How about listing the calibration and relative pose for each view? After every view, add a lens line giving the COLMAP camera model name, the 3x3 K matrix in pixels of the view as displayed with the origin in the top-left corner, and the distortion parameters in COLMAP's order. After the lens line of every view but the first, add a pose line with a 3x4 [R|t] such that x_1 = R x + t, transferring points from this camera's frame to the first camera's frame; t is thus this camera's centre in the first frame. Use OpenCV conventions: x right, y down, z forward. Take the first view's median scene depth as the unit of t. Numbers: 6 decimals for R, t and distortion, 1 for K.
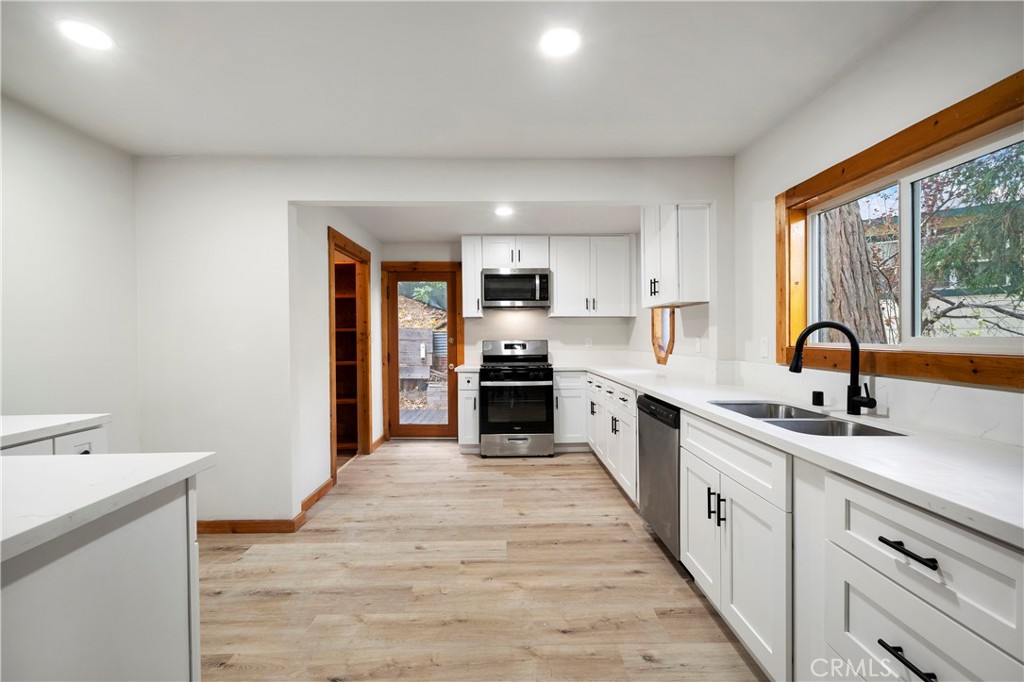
lens RADIAL K [[442.8, 0, 503.9], [0, 442.8, 339.4], [0, 0, 1]] dist [-0.009733, -0.000351]
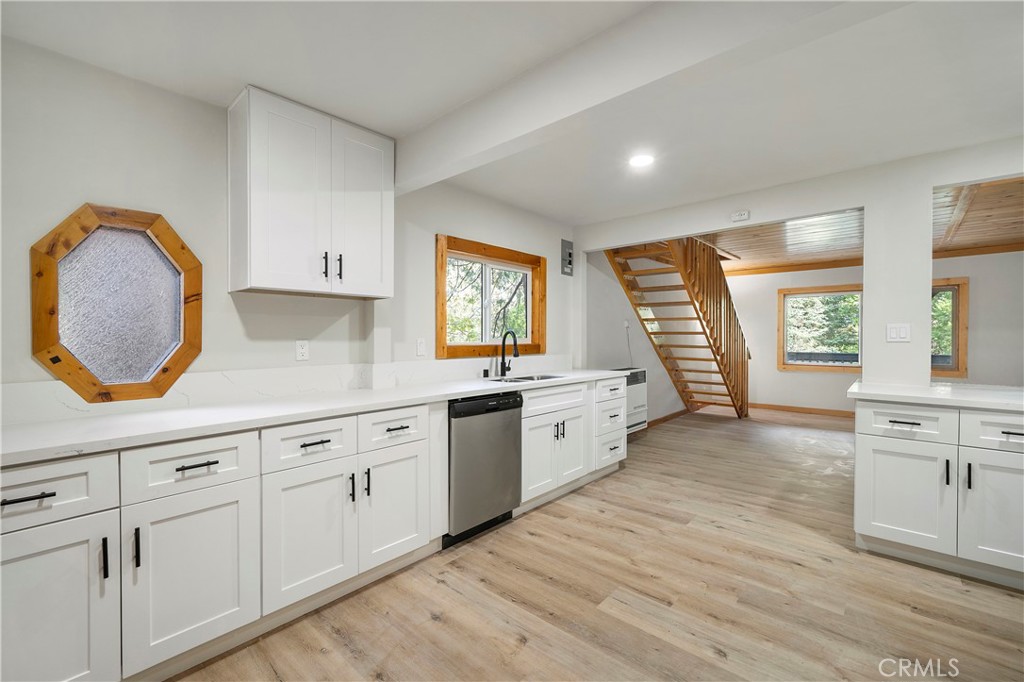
lens RADIAL K [[442.8, 0, 507.5], [0, 442.8, 339.4], [0, 0, 1]] dist [-0.009733, -0.000351]
pose [[-0.747348, 0.004102, 0.664420, -0.438144], [0.011310, 0.999915, 0.006549, -0.010184], [-0.664337, 0.012409, -0.747330, 1.894405]]
